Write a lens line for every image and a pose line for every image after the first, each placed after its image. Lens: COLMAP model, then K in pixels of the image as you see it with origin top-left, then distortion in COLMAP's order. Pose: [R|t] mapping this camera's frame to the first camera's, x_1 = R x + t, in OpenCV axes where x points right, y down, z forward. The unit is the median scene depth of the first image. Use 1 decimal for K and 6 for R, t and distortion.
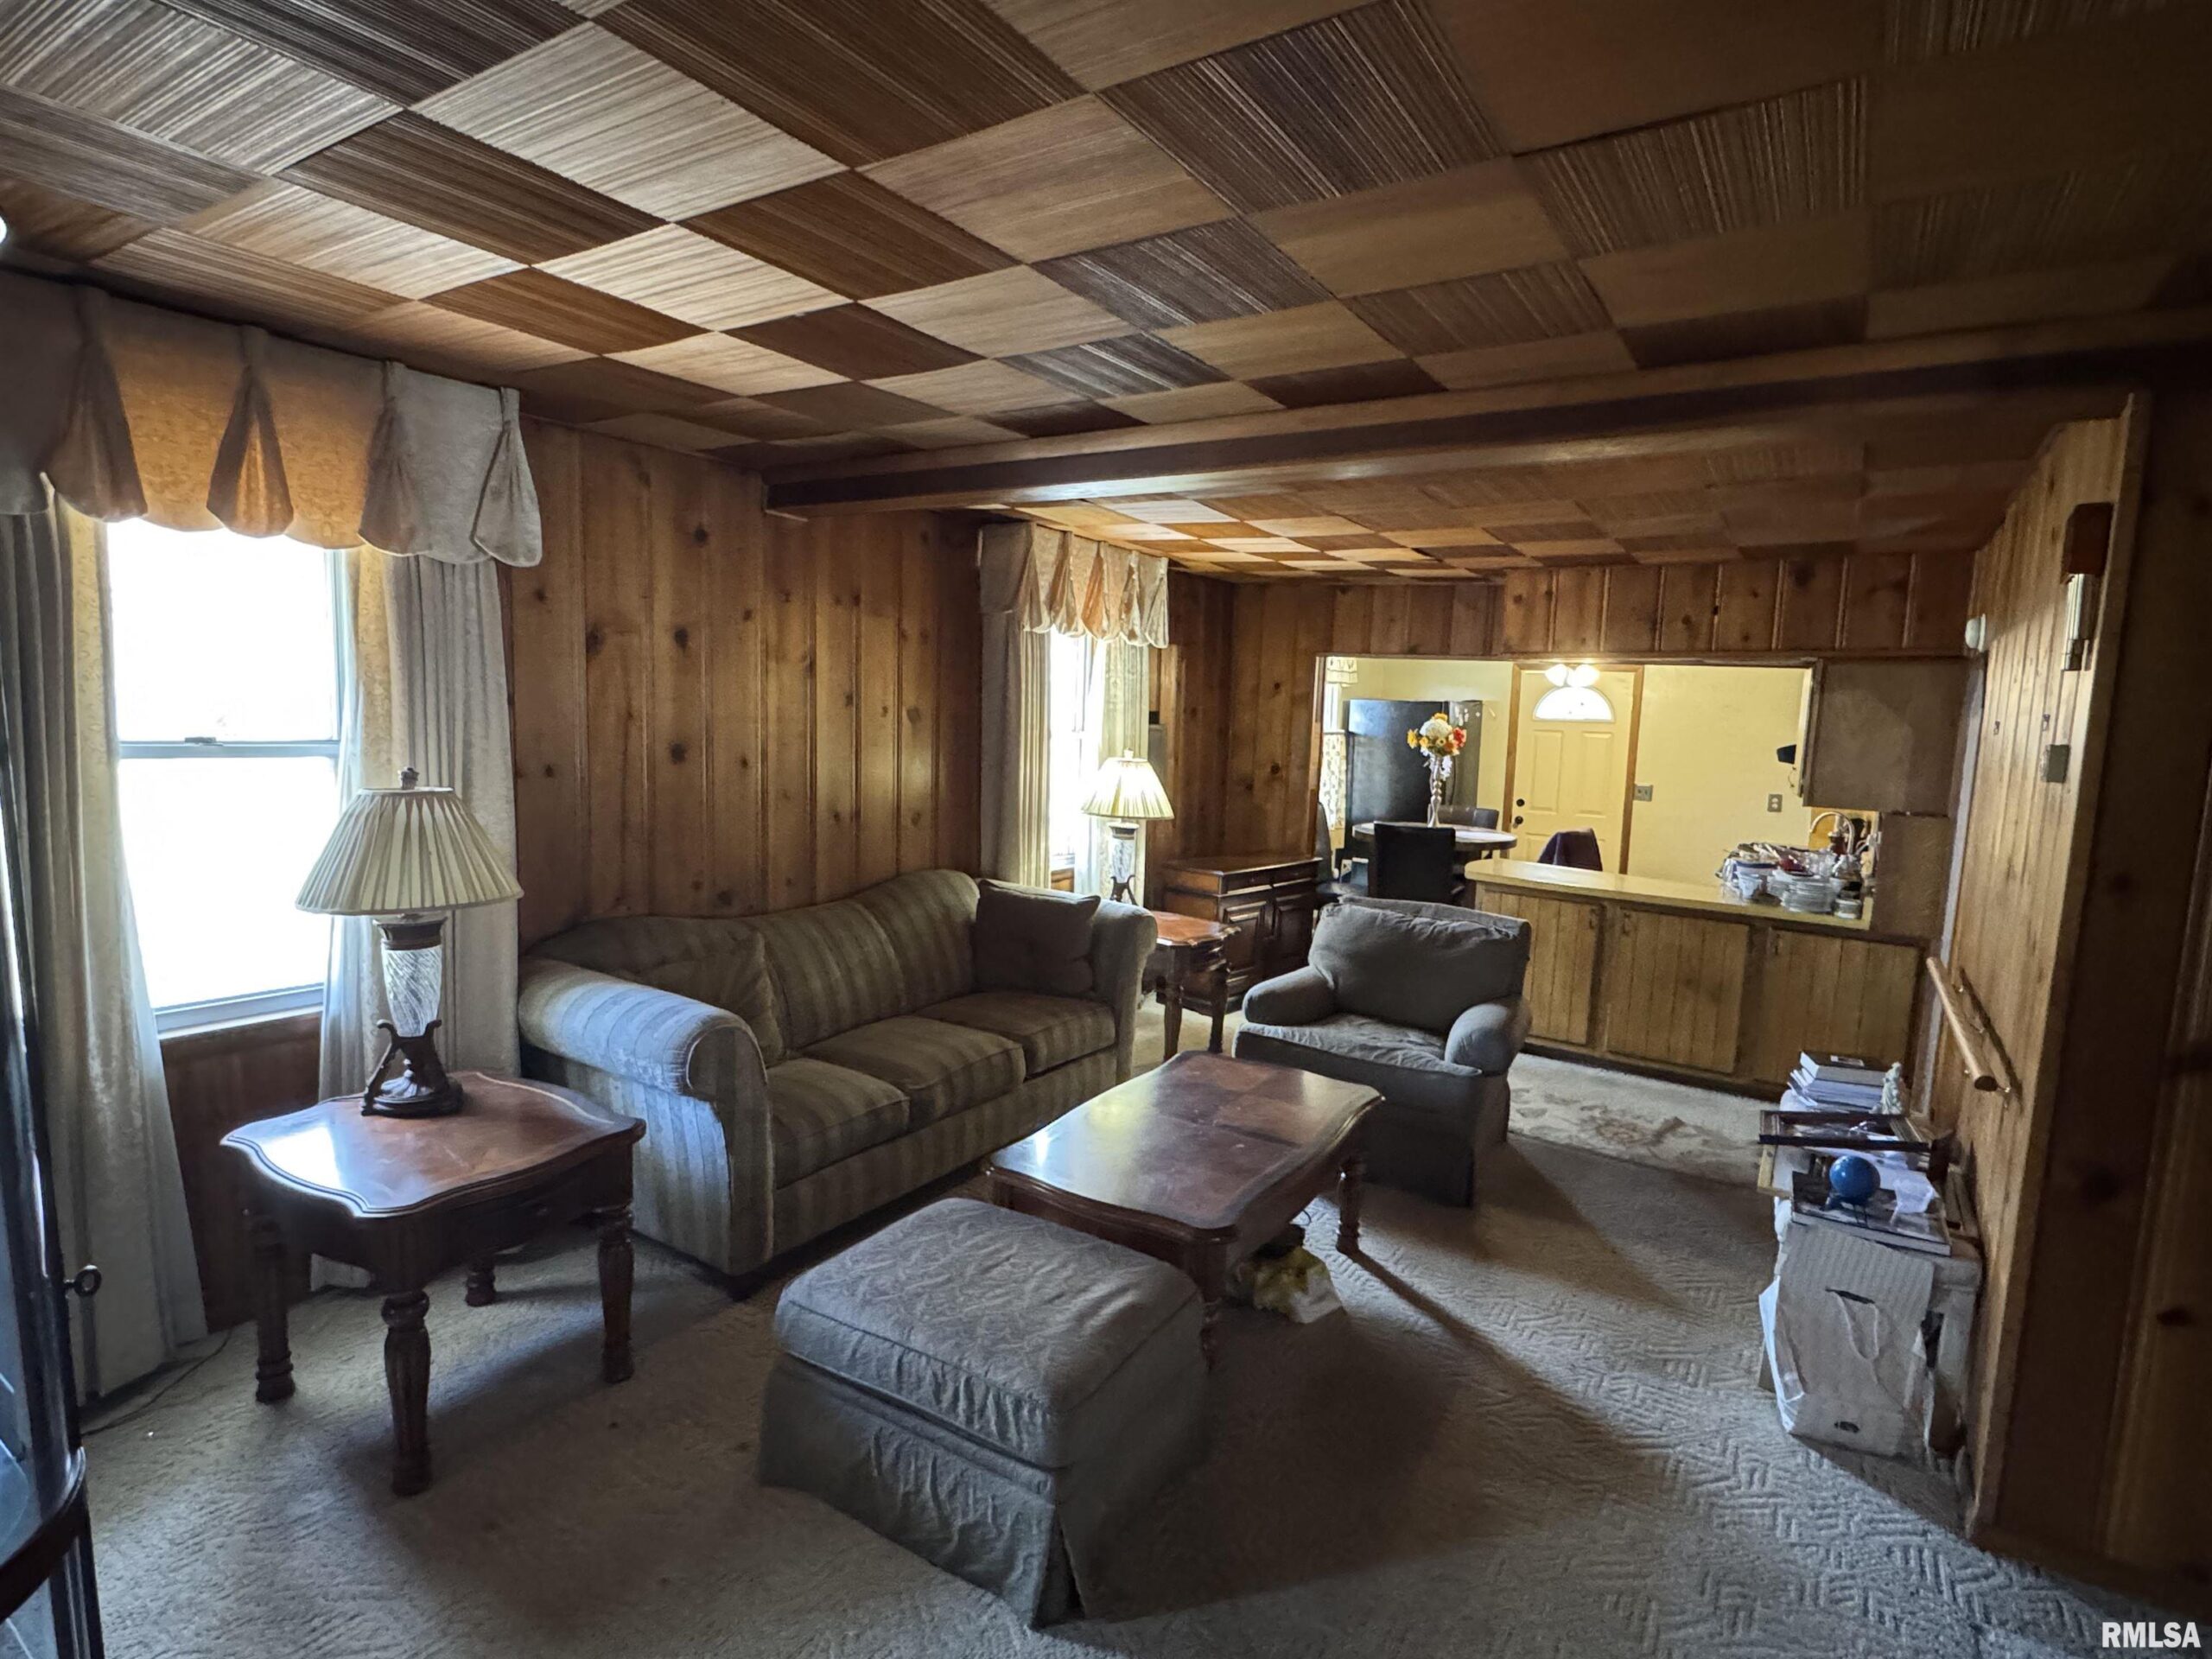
lens RADIAL K [[1135.3, 0, 1103.2], [0, 1135.3, 829.6], [0, 0, 1]] dist [0.002191, 0.000752]
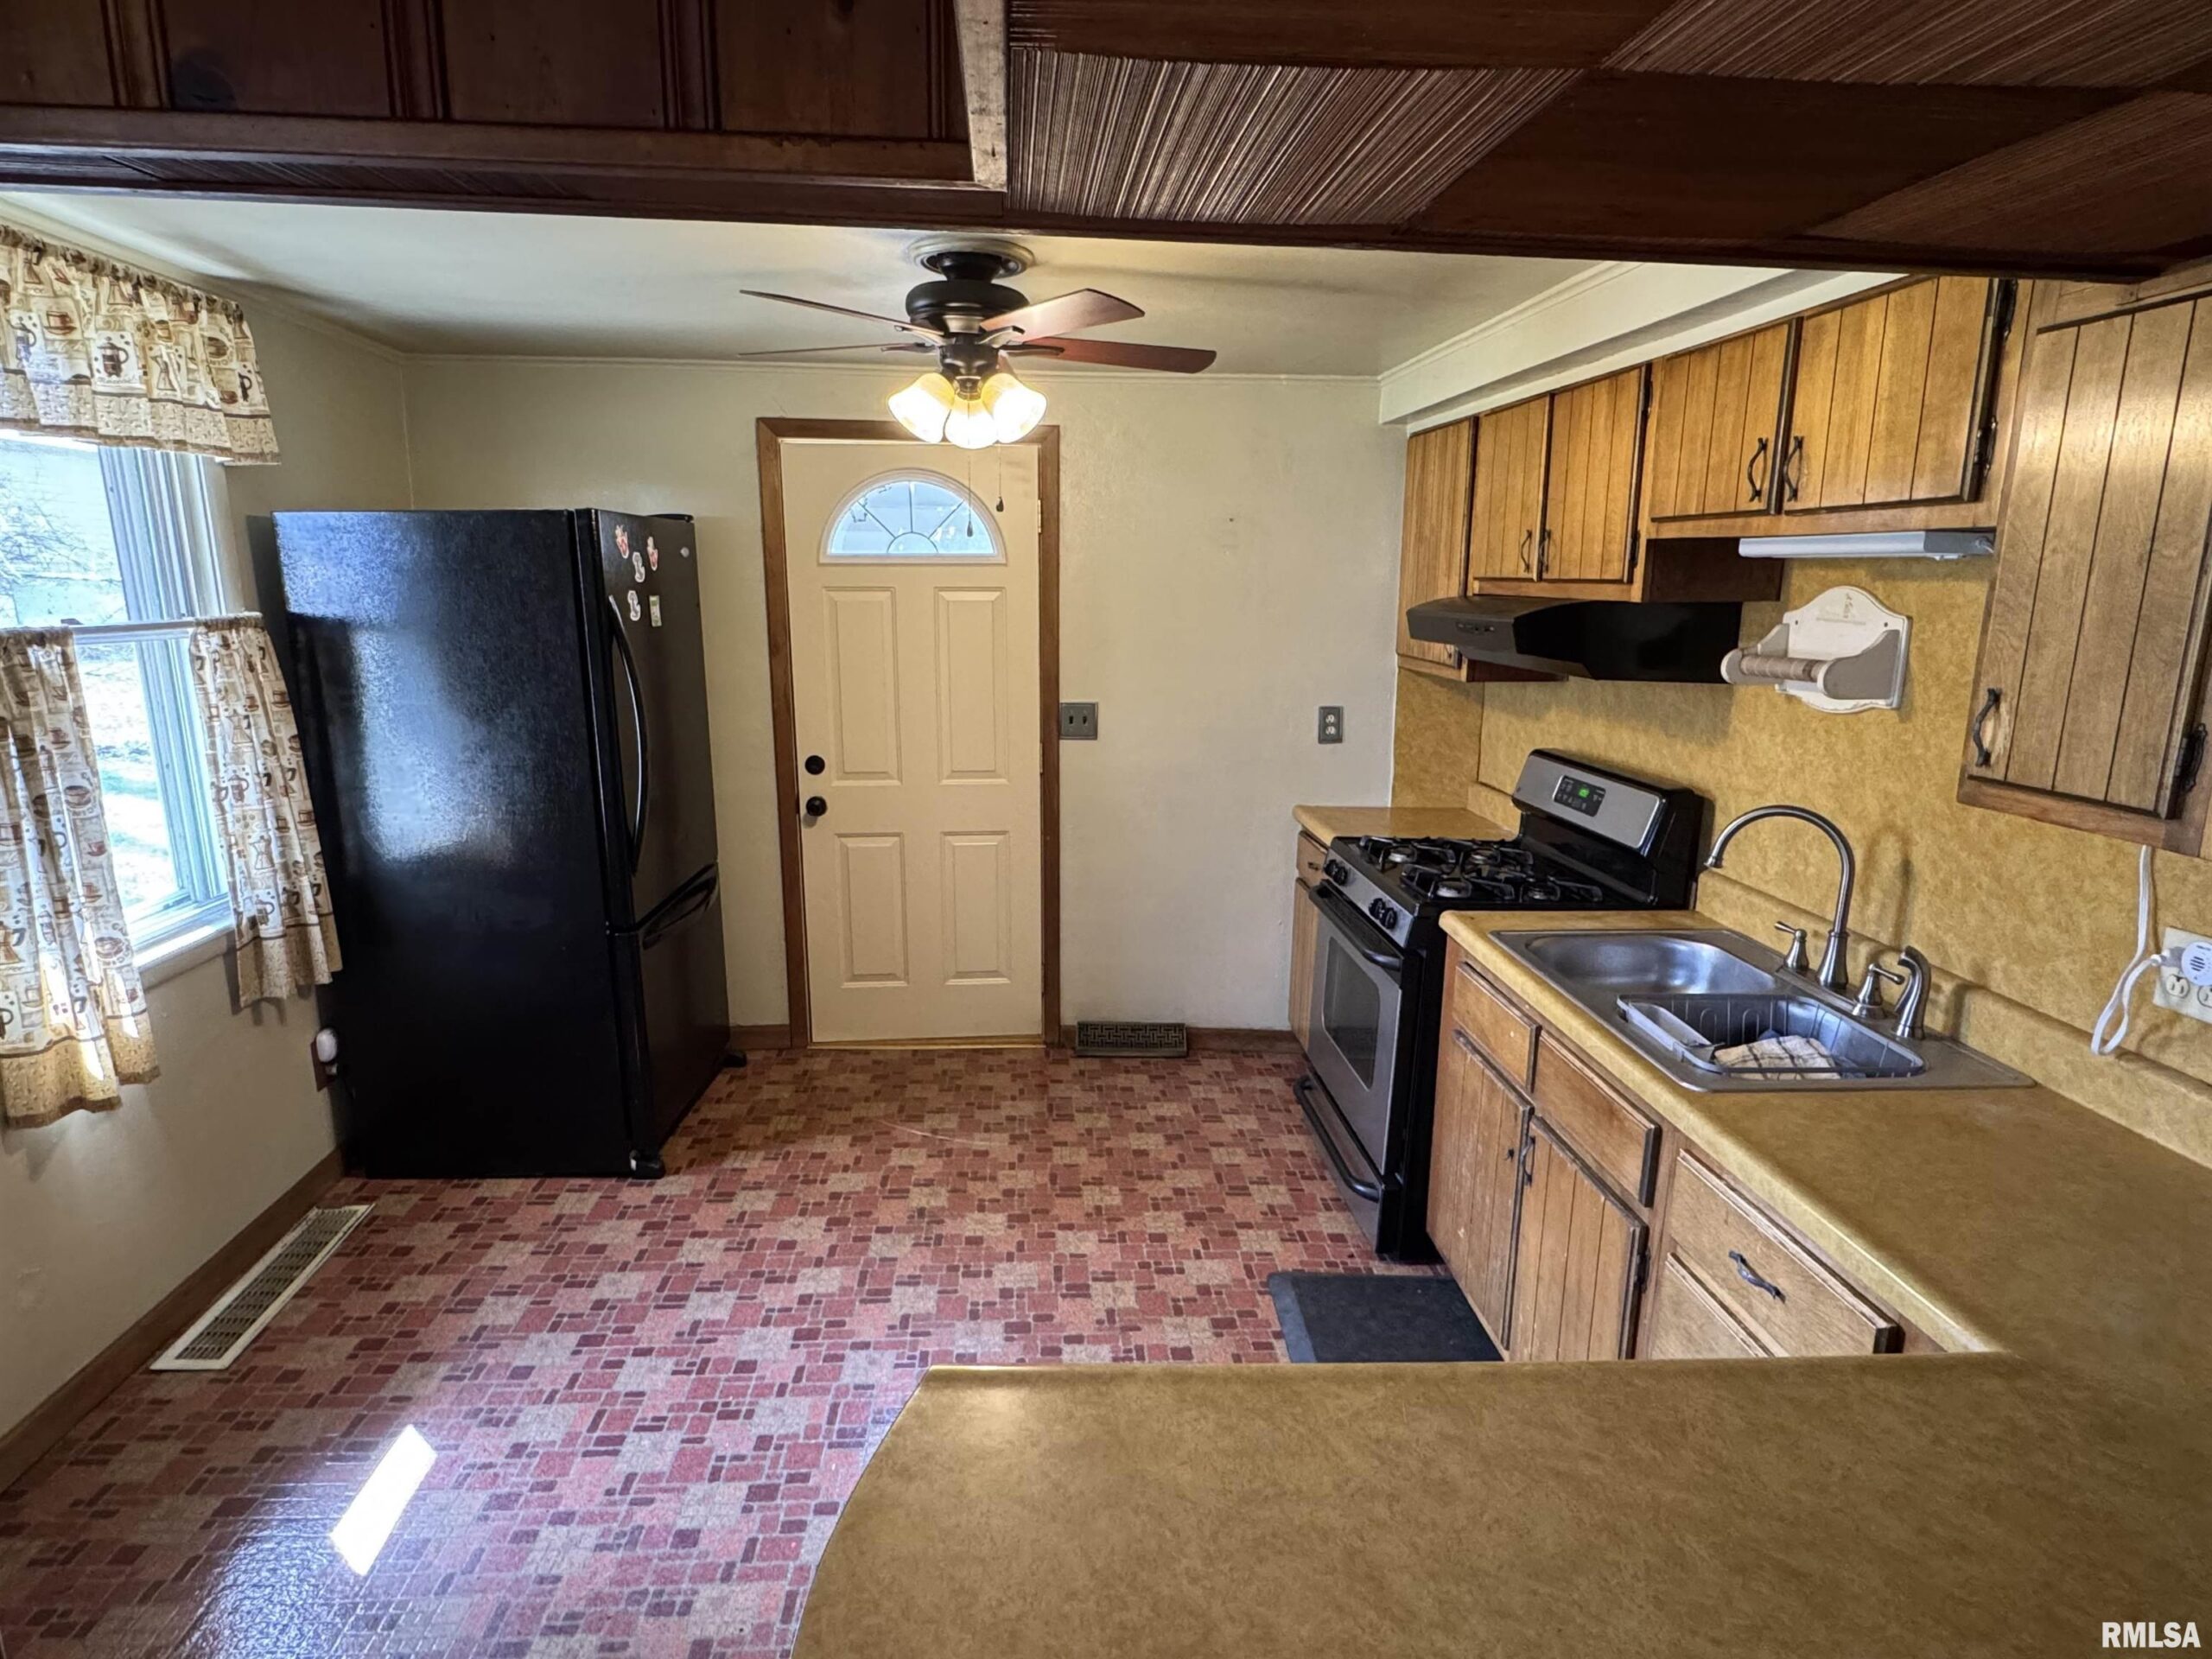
lens RADIAL K [[1224.8, 0, 1111.1], [0, 1224.8, 835.8], [0, 0, 1]] dist [0.001295, -0.000990]
pose [[0.797000, -0.155891, 0.583515, 0.231053], [0.088727, 0.985855, 0.142190, -0.065228], [-0.597427, -0.061552, 0.799558, 0.708360]]
